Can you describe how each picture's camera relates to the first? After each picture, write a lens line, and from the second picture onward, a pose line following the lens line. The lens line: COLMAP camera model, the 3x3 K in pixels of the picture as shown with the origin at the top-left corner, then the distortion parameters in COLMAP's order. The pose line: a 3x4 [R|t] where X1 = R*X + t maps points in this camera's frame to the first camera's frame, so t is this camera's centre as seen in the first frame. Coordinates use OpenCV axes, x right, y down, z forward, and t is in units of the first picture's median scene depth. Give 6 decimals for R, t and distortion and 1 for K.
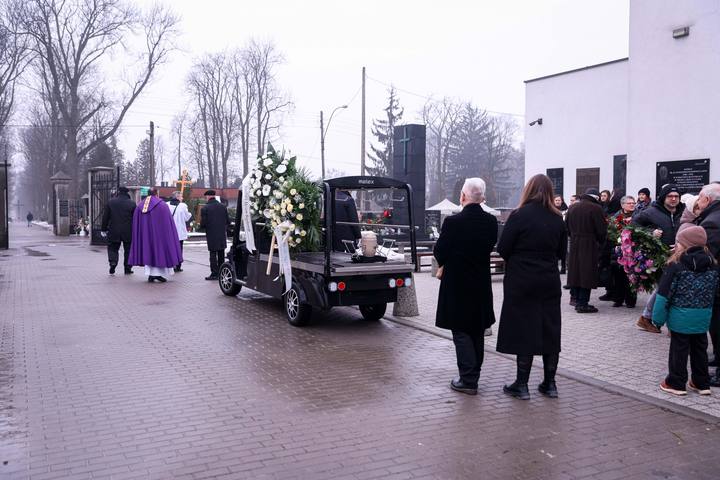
lens RADIAL K [[659.6, 0, 360.0], [0, 659.6, 240.0], [0, 0, 1]] dist [0.005244, 0.004045]
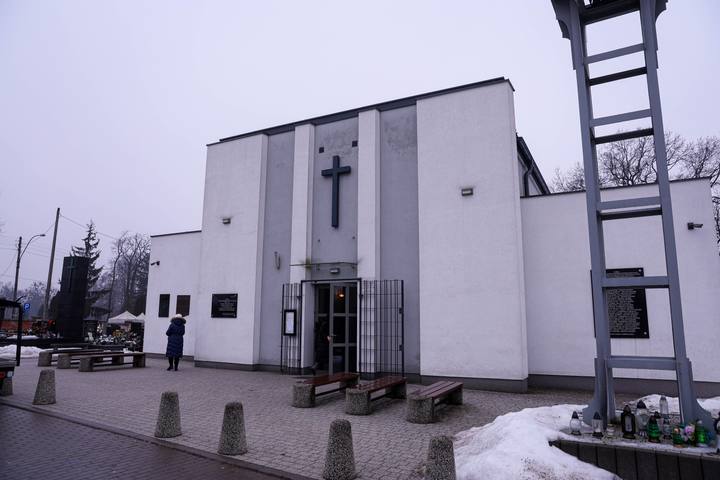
lens RADIAL K [[466.7, 0, 360.0], [0, 466.7, 240.0], [0, 0, 1]] dist [-0.050607, 0.001327]
pose [[0.845769, 0.095750, 0.524887, 0.070223], [0.017867, 0.978131, -0.207221, -0.001073], [-0.533250, 0.184639, 0.825562, -0.097350]]
